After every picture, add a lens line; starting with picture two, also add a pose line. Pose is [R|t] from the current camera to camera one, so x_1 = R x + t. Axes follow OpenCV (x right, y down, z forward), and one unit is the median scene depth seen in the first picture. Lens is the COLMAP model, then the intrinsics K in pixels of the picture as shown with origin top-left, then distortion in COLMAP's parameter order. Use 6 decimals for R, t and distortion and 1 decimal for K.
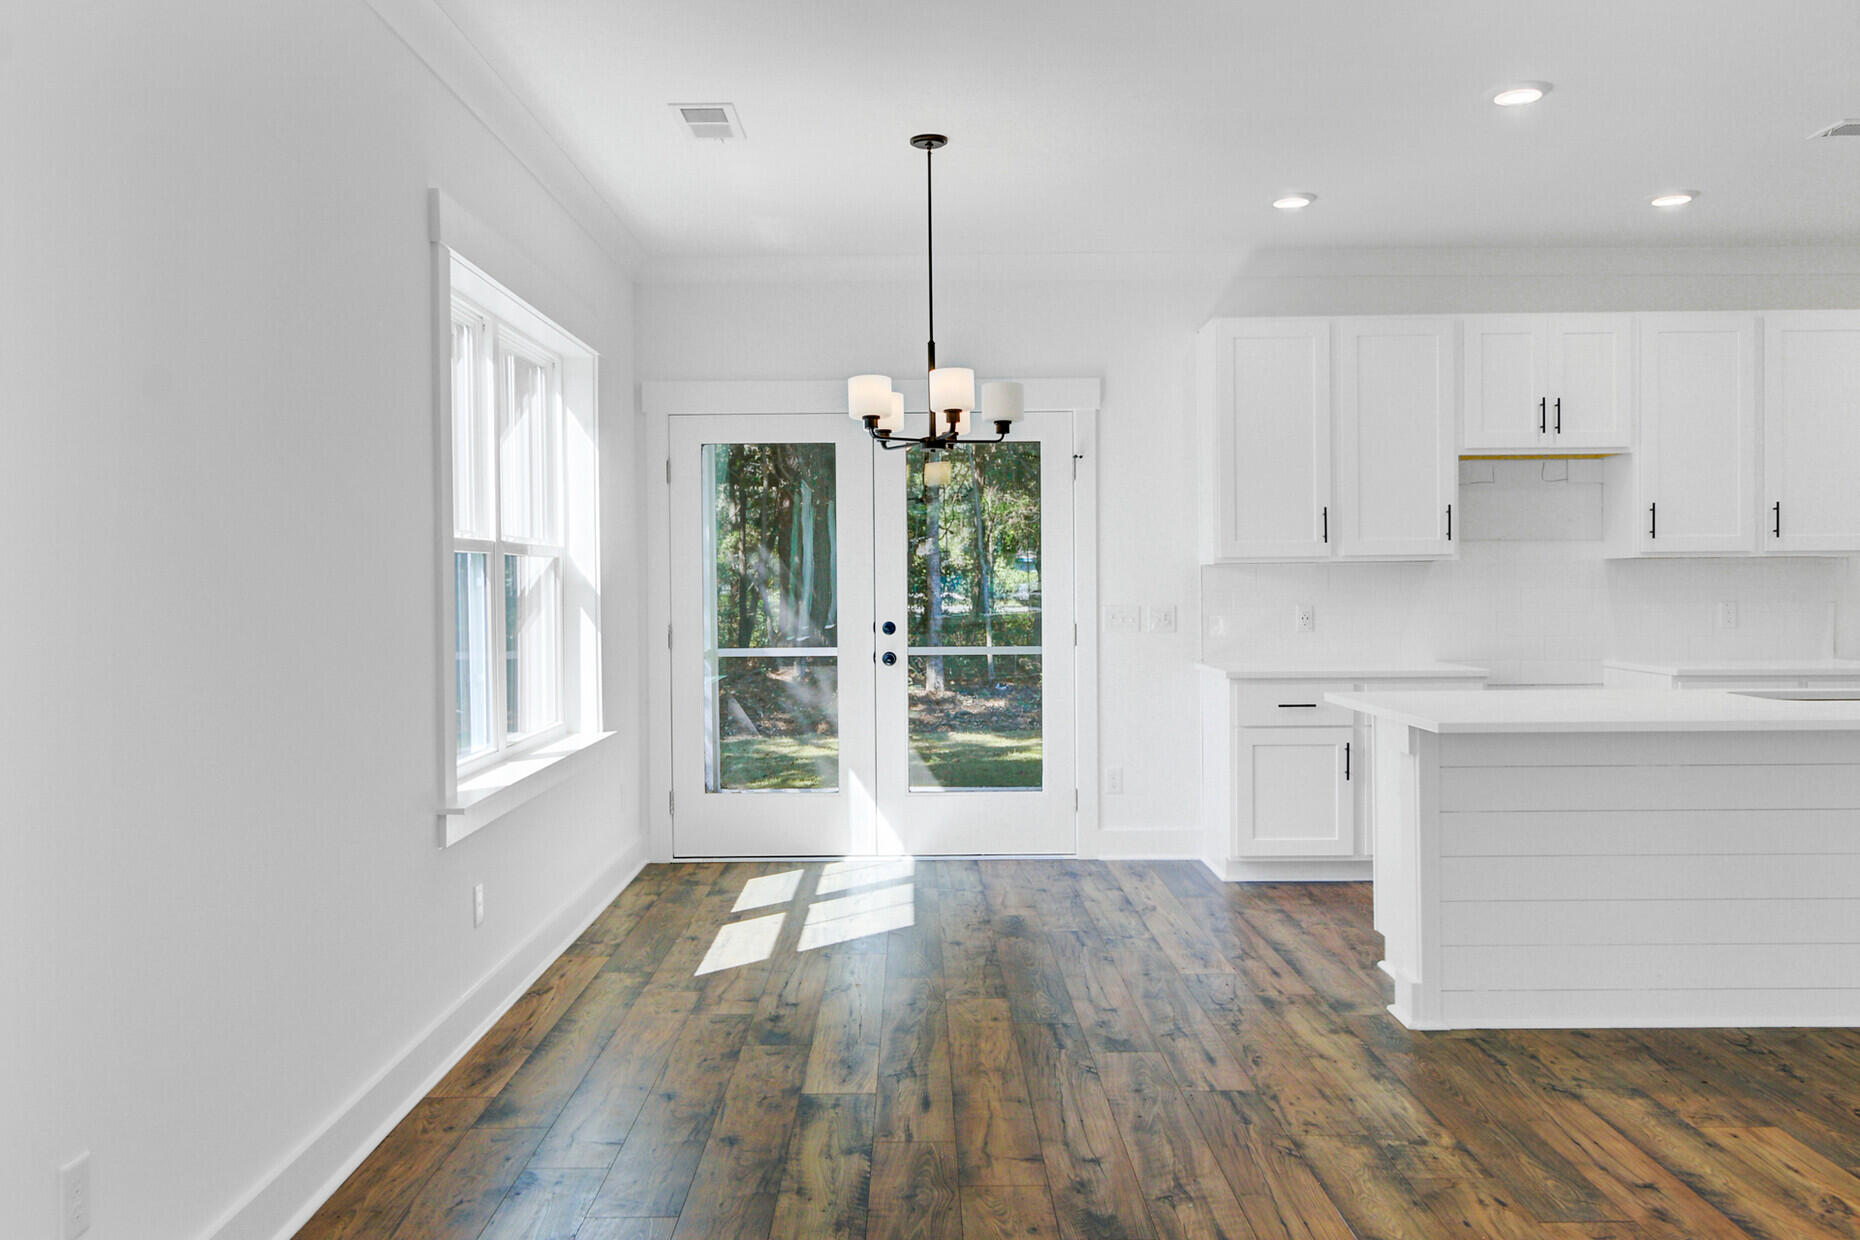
lens RADIAL K [[1484.6, 0, 930.0], [0, 1484.6, 620.0], [0, 0, 1]] dist [-0.011593, 0.002759]
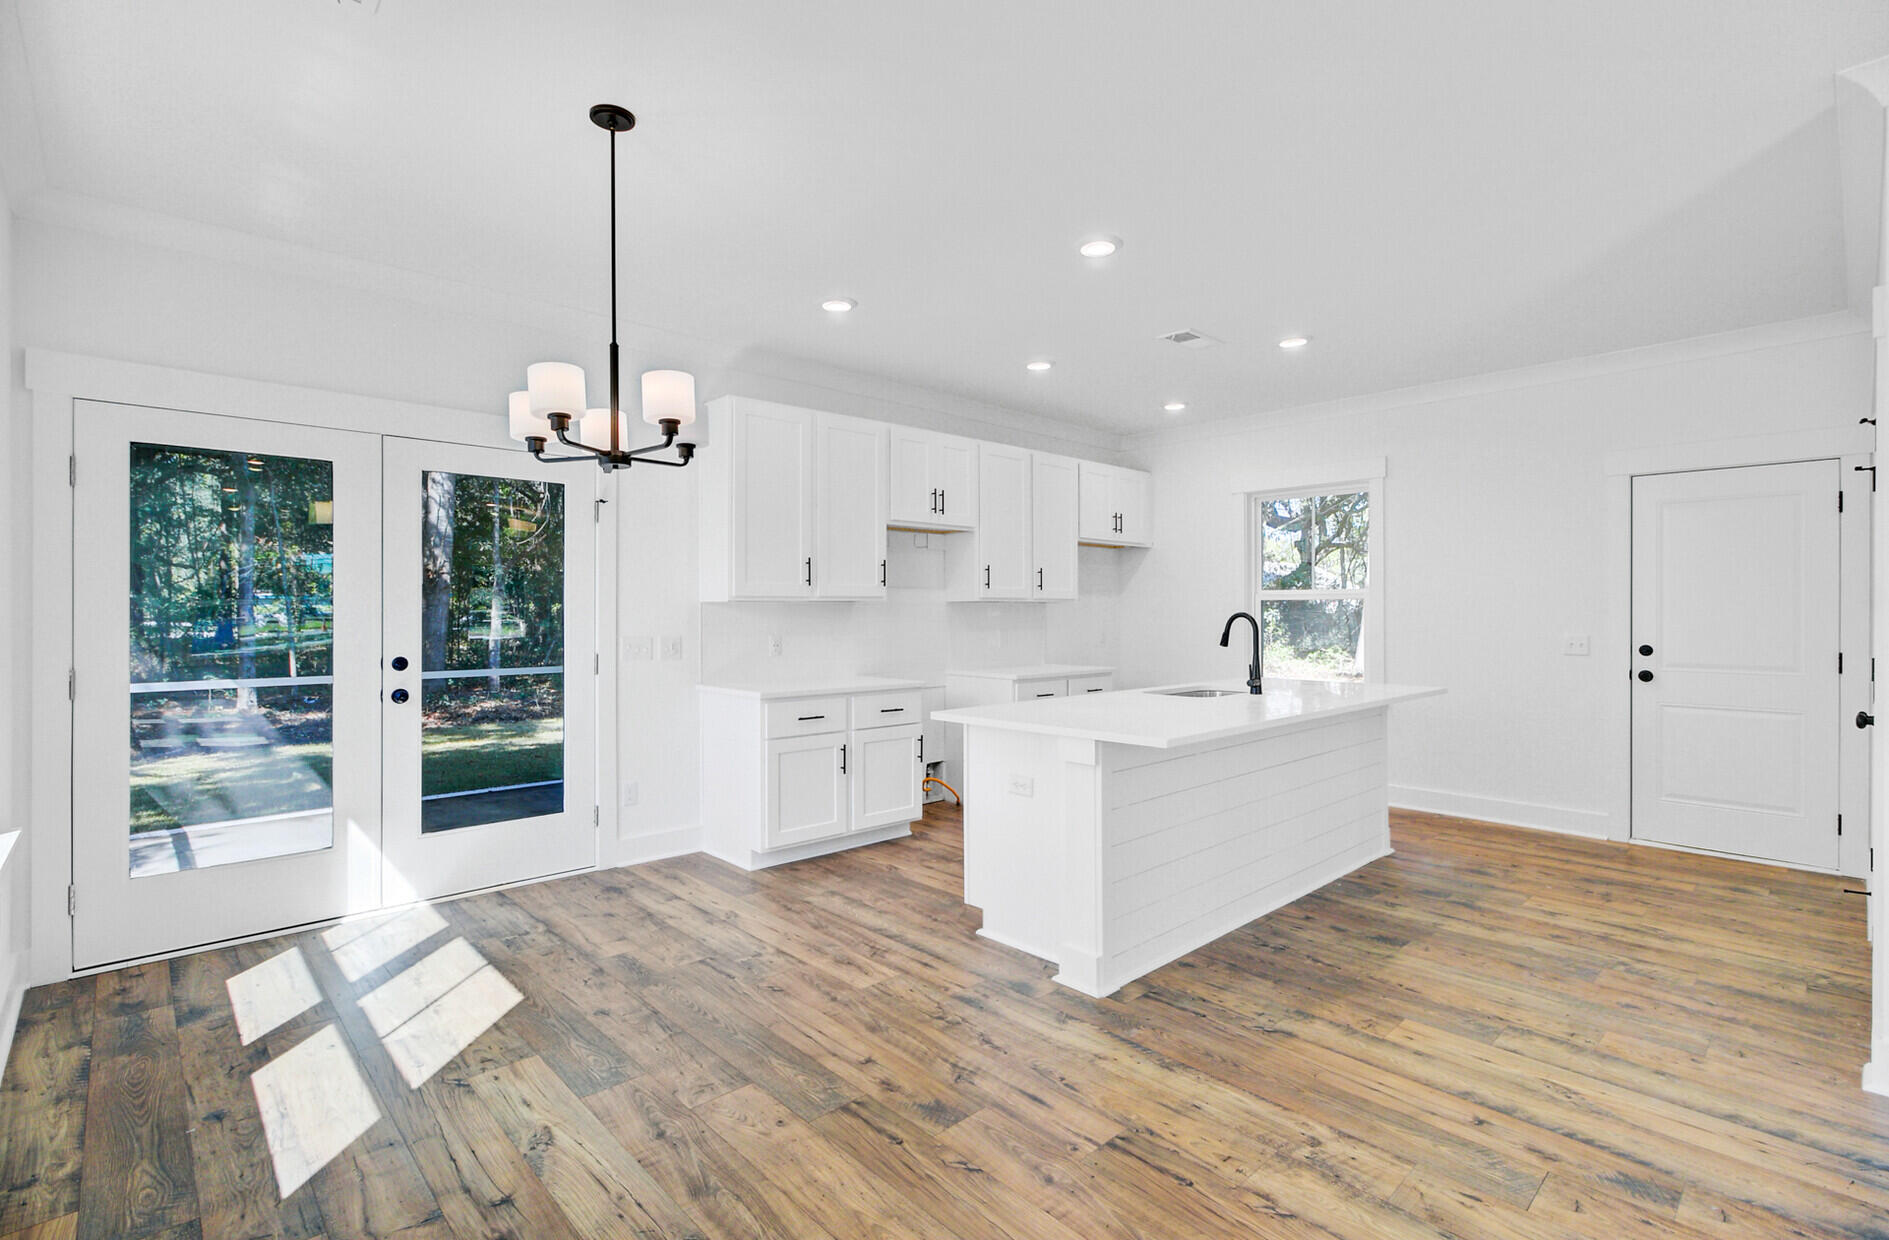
lens RADIAL K [[869.9, 0, 944.5], [0, 869.9, 620.0], [0, 0, 1]] dist [-0.000404, 0.001038]
pose [[0.734534, 0.000424, 0.678571, -0.197578], [0.012980, 0.999808, -0.014676, -0.013085], [-0.678447, 0.019587, 0.734388, 0.478506]]
